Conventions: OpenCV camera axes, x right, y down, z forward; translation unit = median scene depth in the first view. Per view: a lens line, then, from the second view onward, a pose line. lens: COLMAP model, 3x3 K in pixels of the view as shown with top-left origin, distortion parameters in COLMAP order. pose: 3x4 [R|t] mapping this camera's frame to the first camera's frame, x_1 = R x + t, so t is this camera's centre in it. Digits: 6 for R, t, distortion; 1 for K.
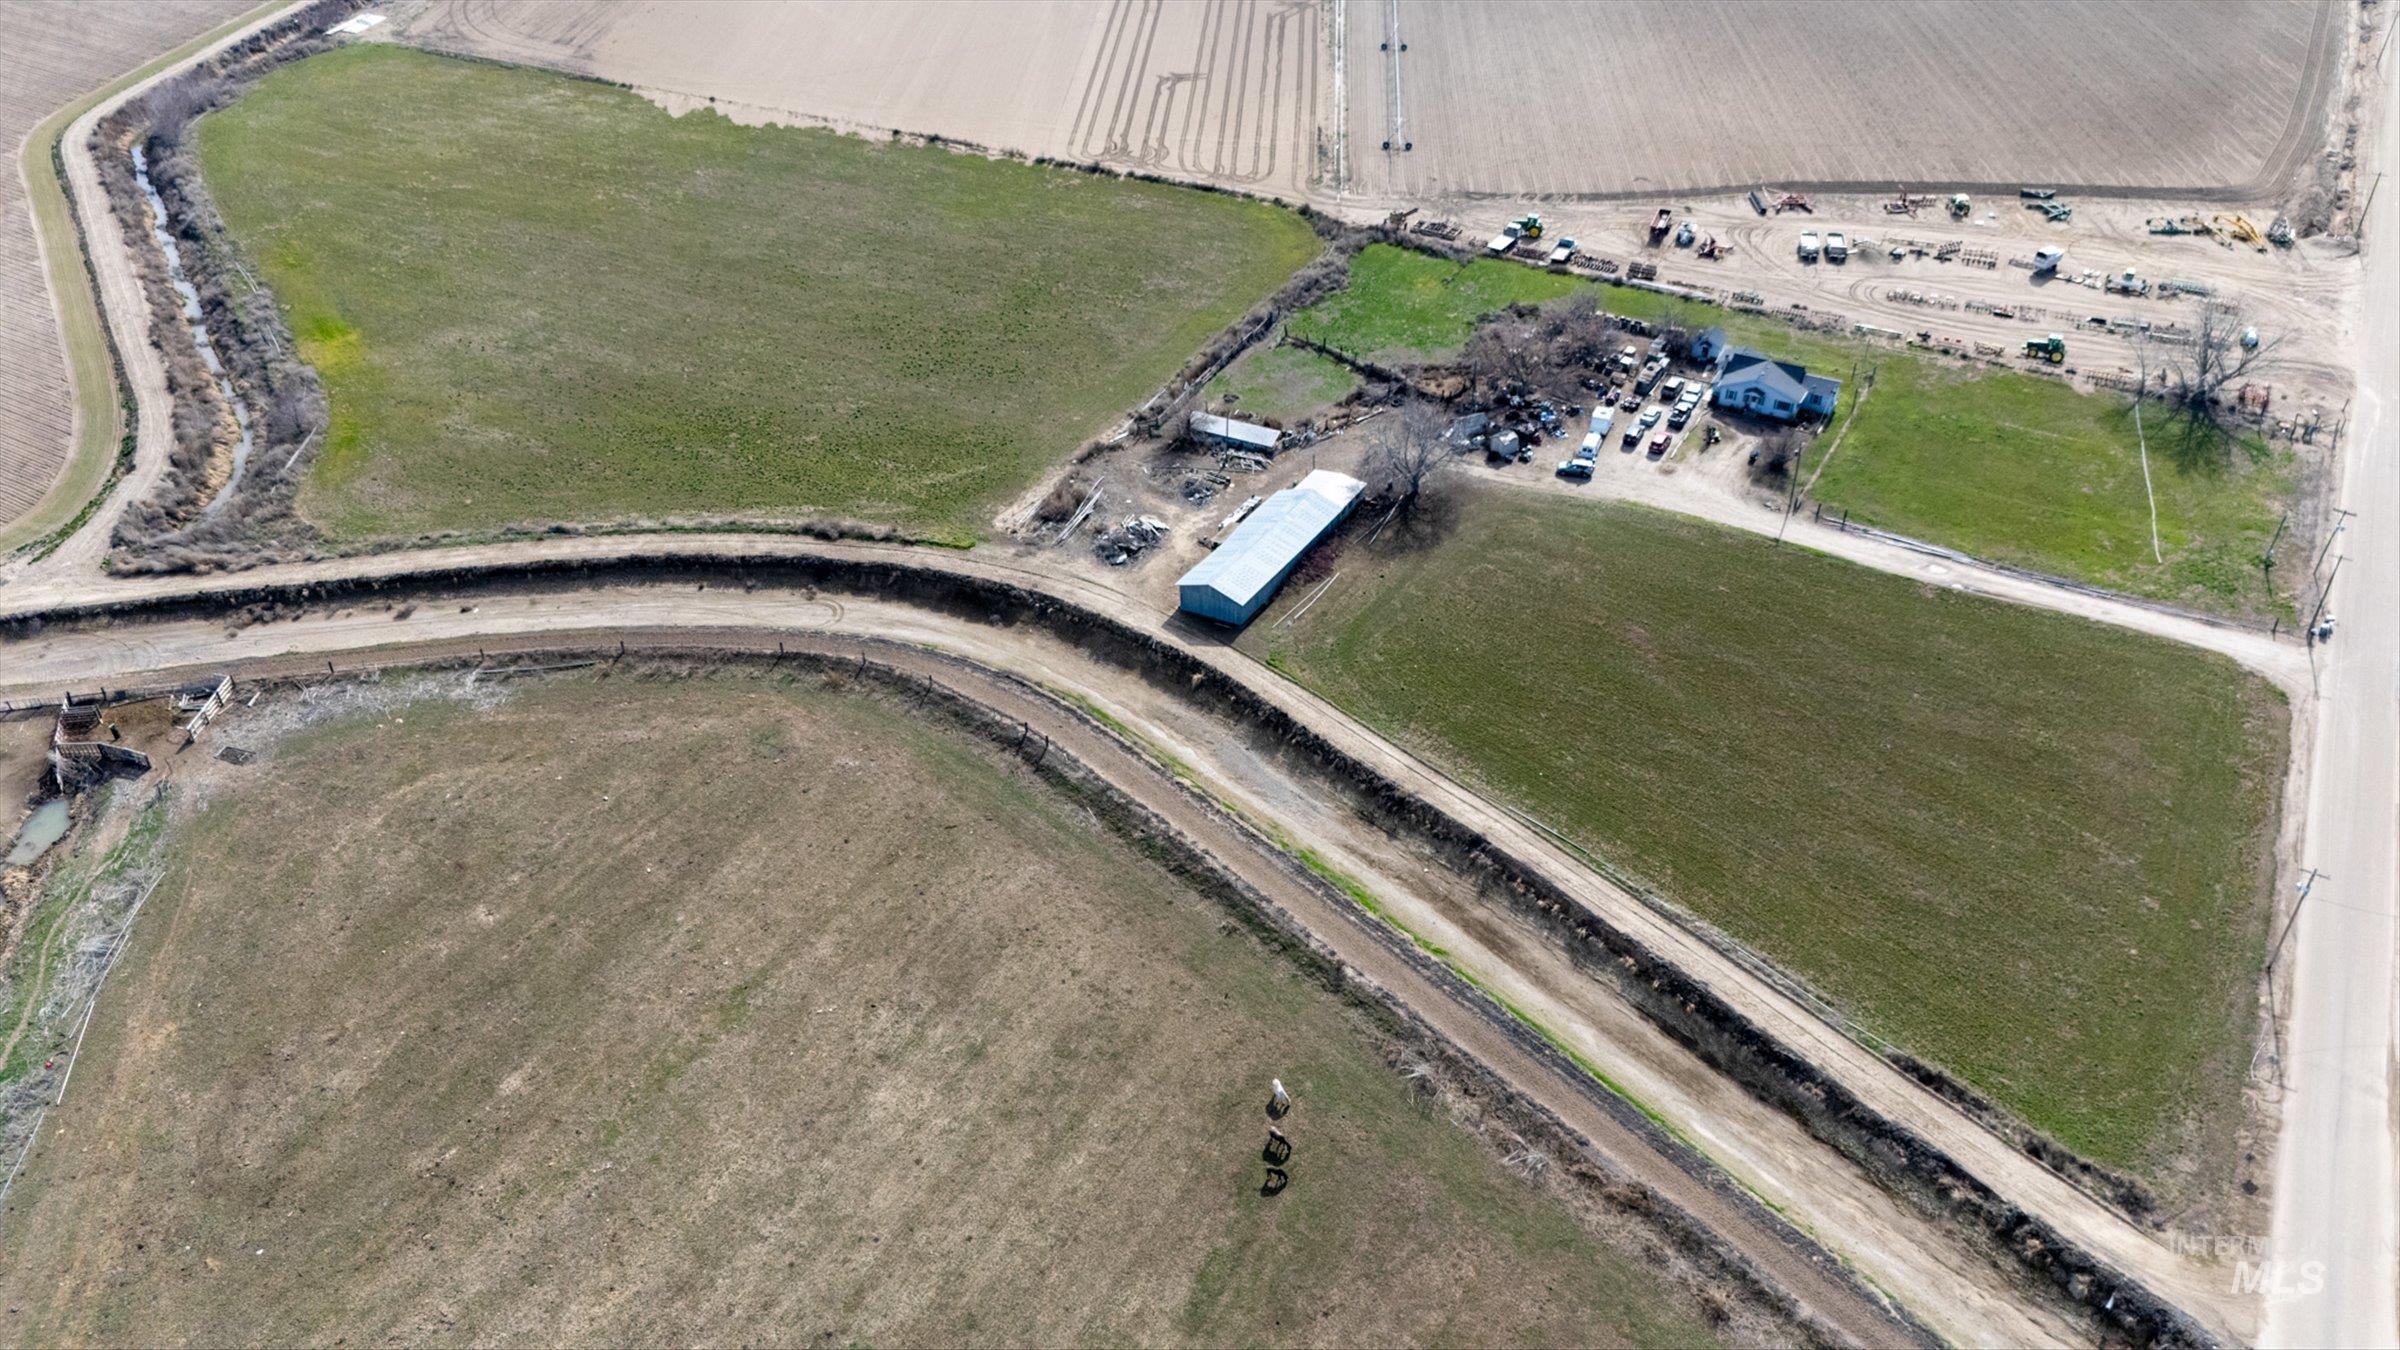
lens RADIAL K [[1759.7, 0, 1201.0], [0, 1759.7, 688.3], [0, 0, 1]] dist [0.073288, -0.071485]
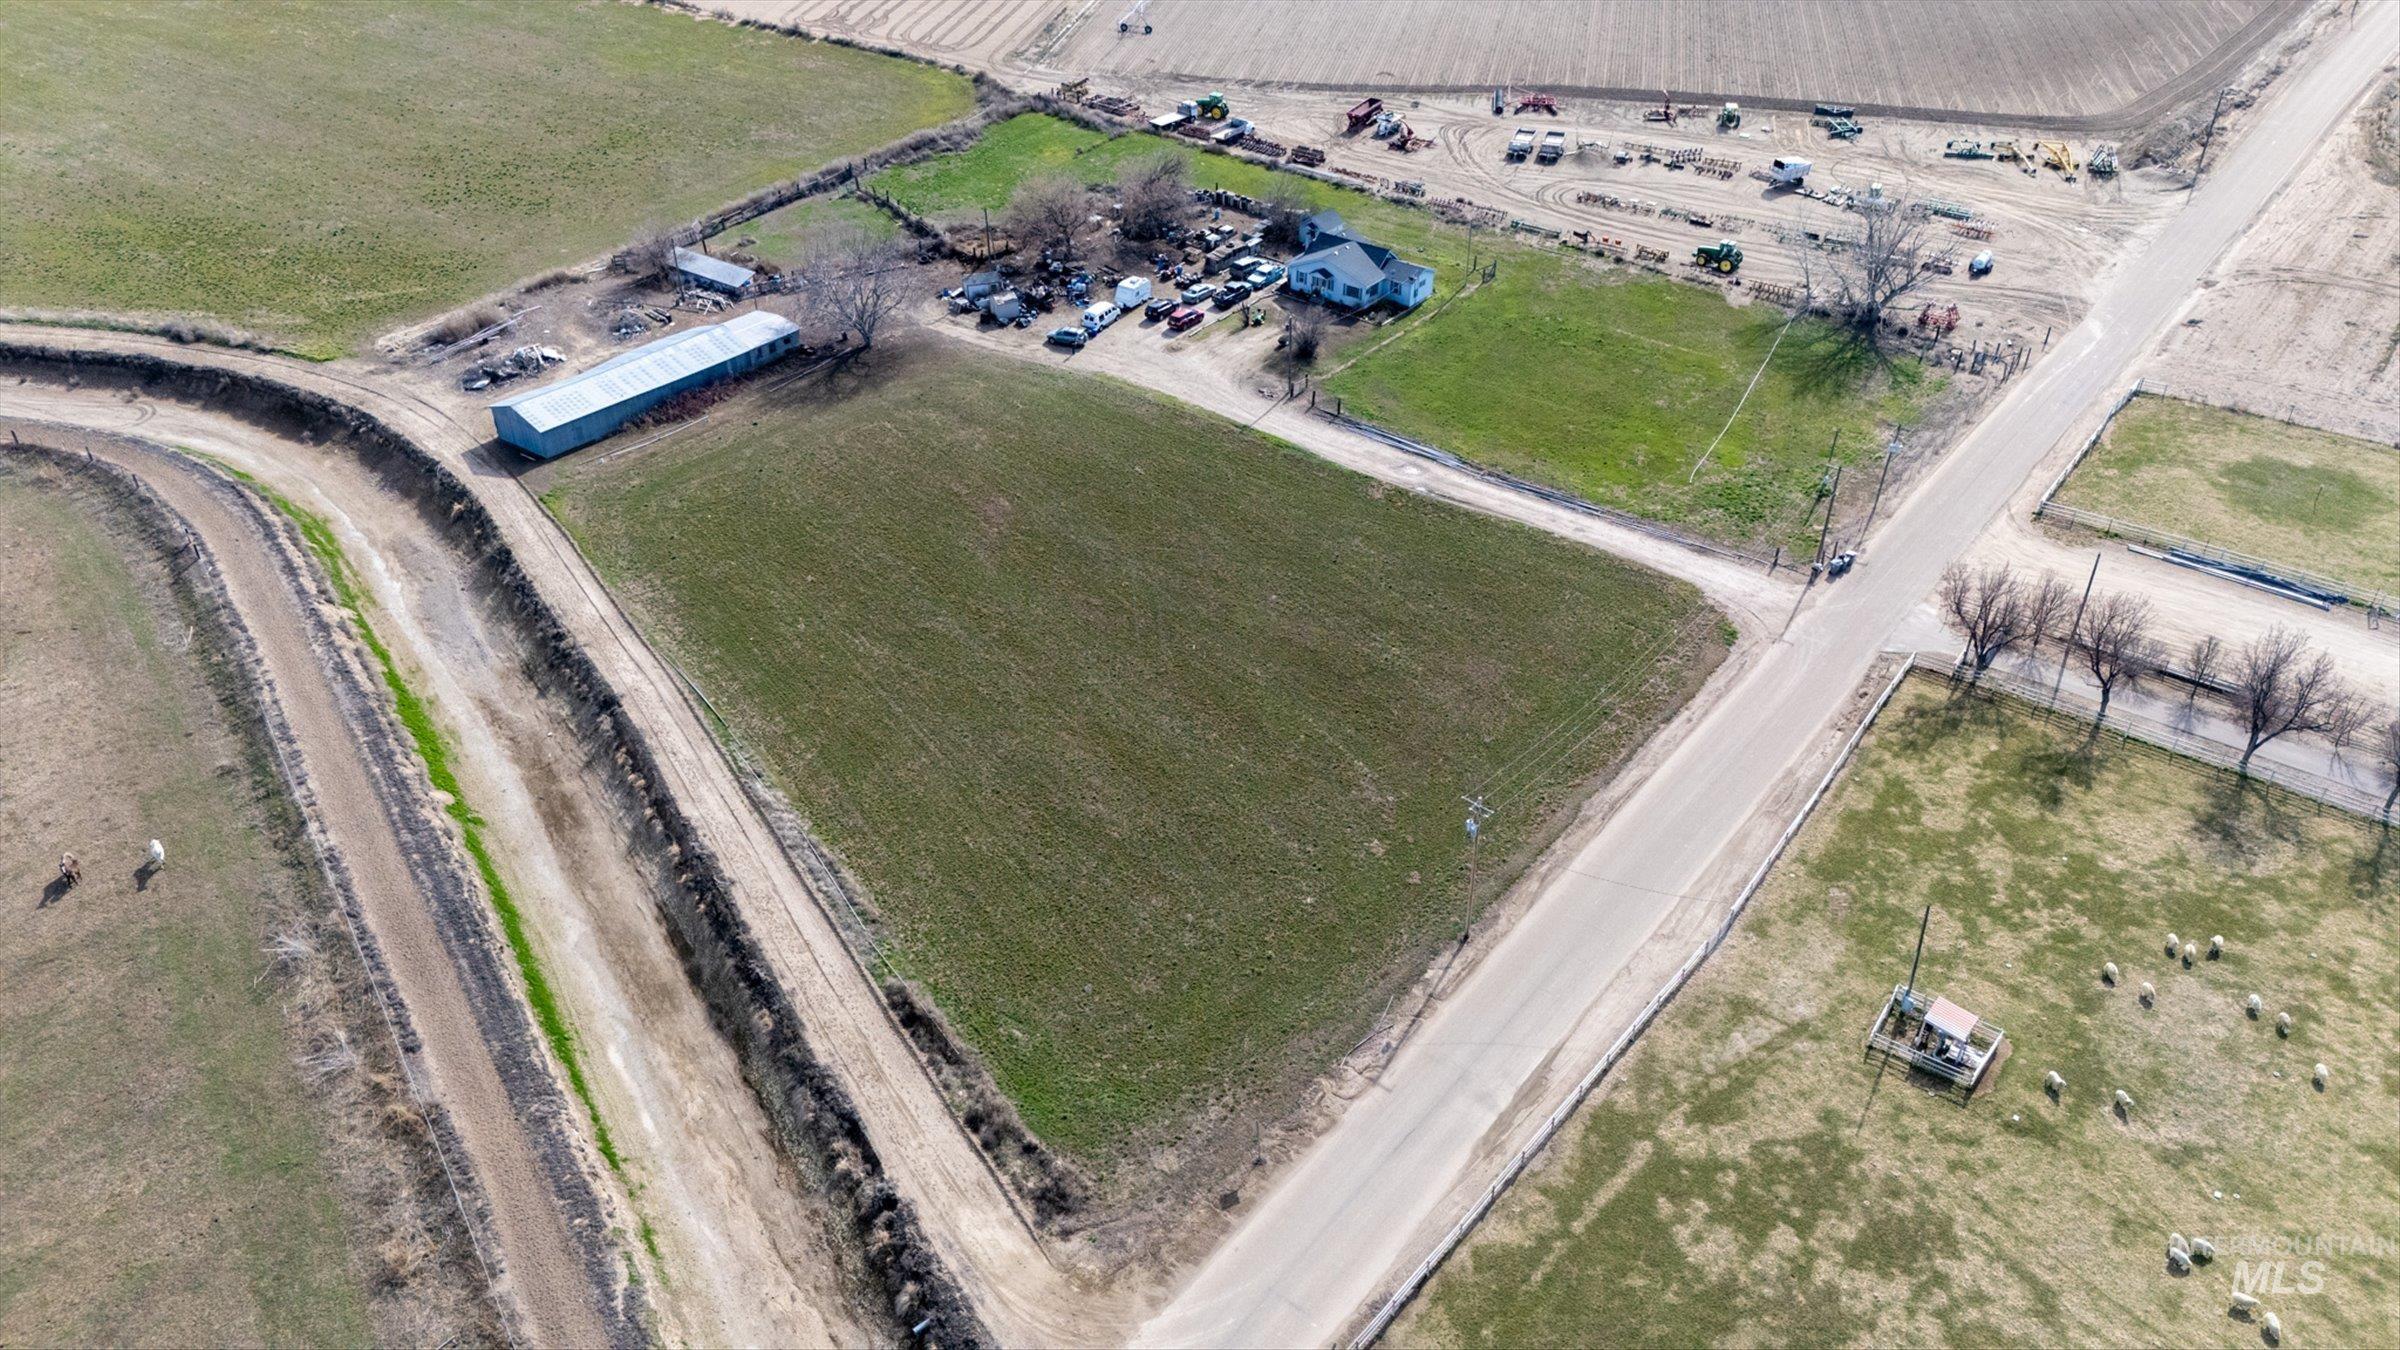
lens RADIAL K [[1759.7, 0, 1201.0], [0, 1759.7, 688.3], [0, 0, 1]] dist [0.073288, -0.071485]
pose [[0.988776, 0.090777, -0.118664, 0.409950], [-0.093153, 0.995544, -0.014627, 0.052764], [0.116808, 0.025517, 0.992827, 0.177369]]
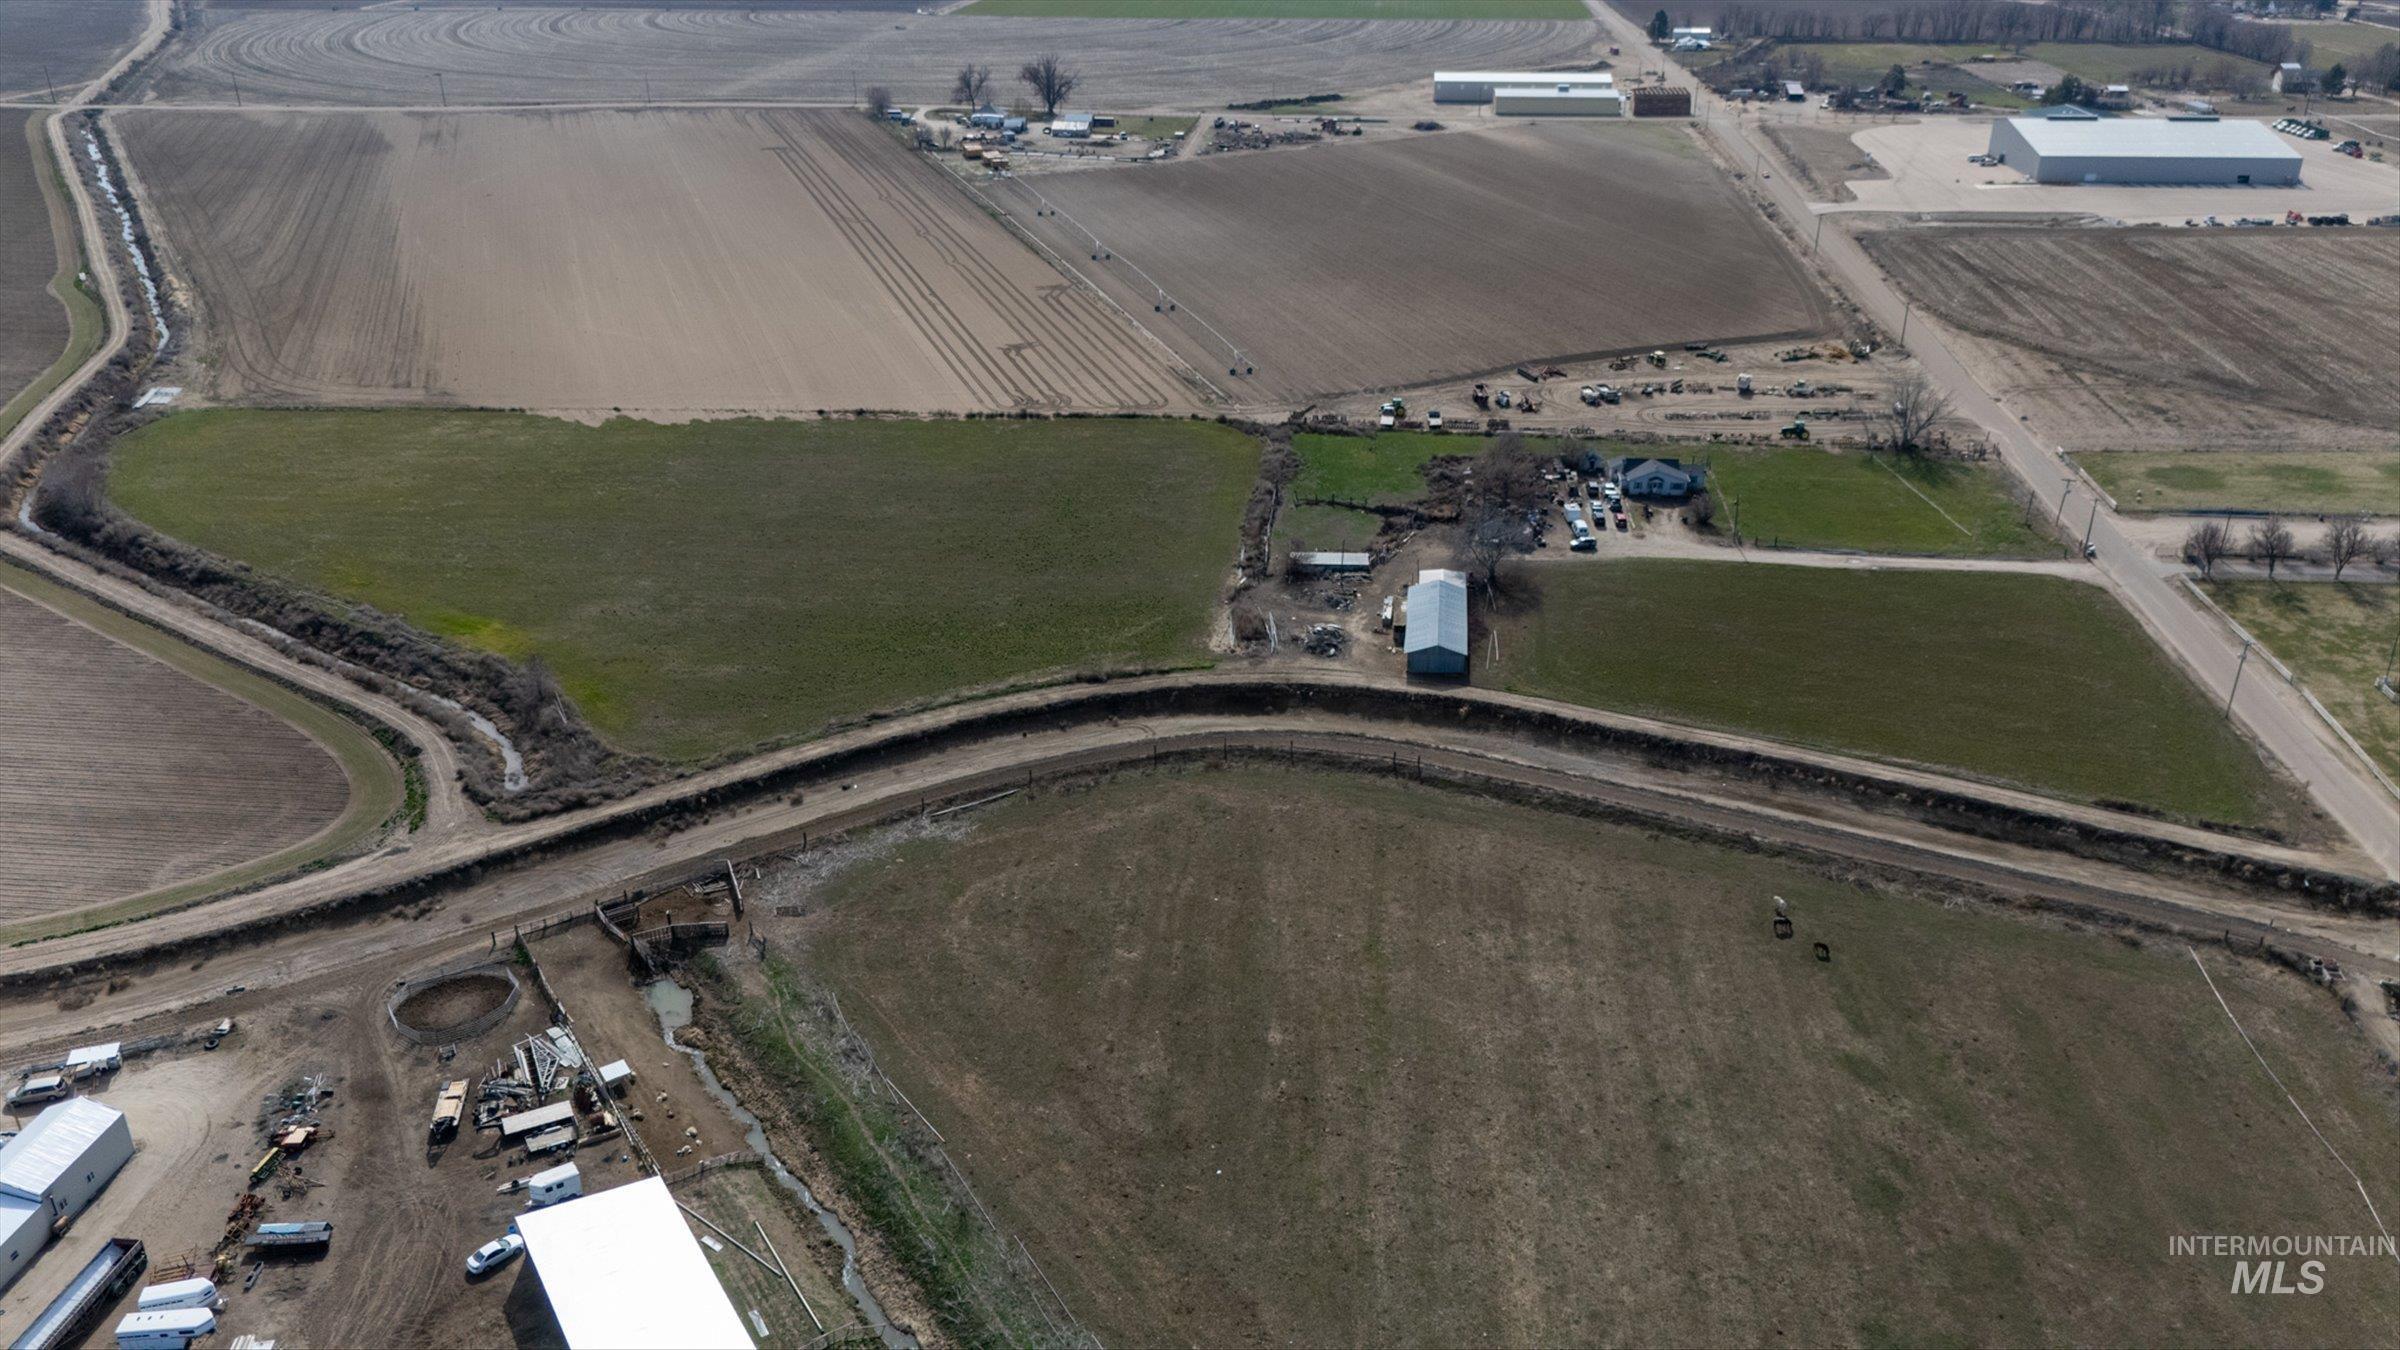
lens RADIAL K [[1759.7, 0, 1201.0], [0, 1759.7, 688.3], [0, 0, 1]] dist [0.073288, -0.071485]
pose [[0.919844, -0.175842, 0.350667, -0.564045], [0.234567, 0.963044, -0.132379, 0.093467], [-0.314430, 0.204023, 0.927097, -0.127752]]
